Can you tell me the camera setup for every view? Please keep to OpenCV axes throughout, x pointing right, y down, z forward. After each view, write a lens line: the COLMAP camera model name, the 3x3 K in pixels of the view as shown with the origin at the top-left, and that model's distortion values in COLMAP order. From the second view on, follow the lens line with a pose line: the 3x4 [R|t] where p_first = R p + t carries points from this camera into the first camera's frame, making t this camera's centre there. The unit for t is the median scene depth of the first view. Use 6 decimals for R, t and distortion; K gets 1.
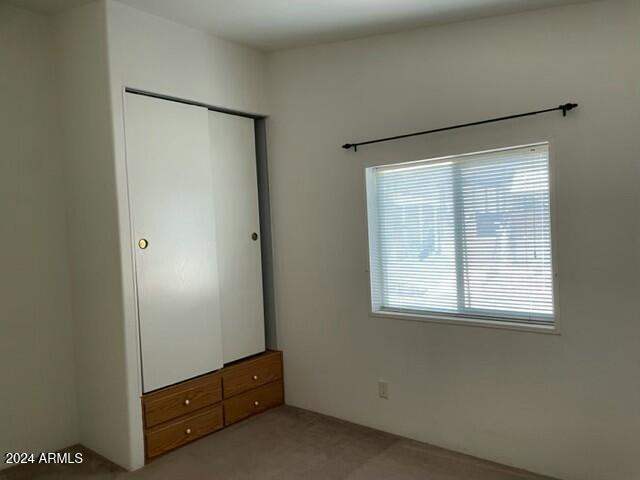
lens RADIAL K [[489.6, 0, 320.0], [0, 489.6, 240.0], [0, 0, 1]] dist [0.004200, 0.002242]
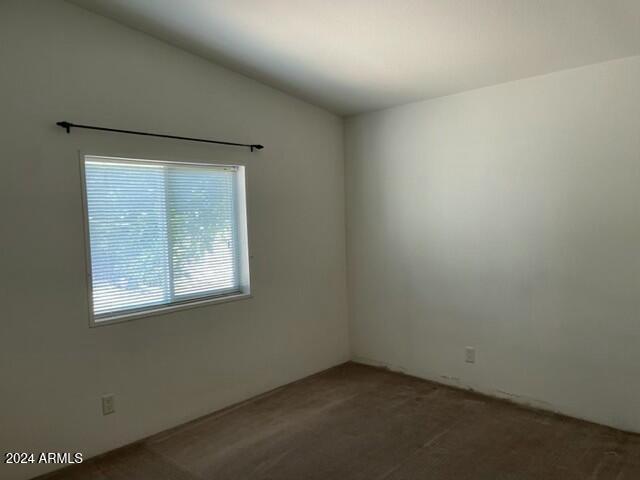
lens RADIAL K [[489.6, 0, 320.0], [0, 489.6, 240.0], [0, 0, 1]] dist [0.004200, 0.002242]
pose [[0.037247, -0.002840, 0.999302, -0.871459], [0.052436, 0.998624, 0.000884, 0.025941], [-0.997929, 0.052366, 0.037345, 0.647905]]
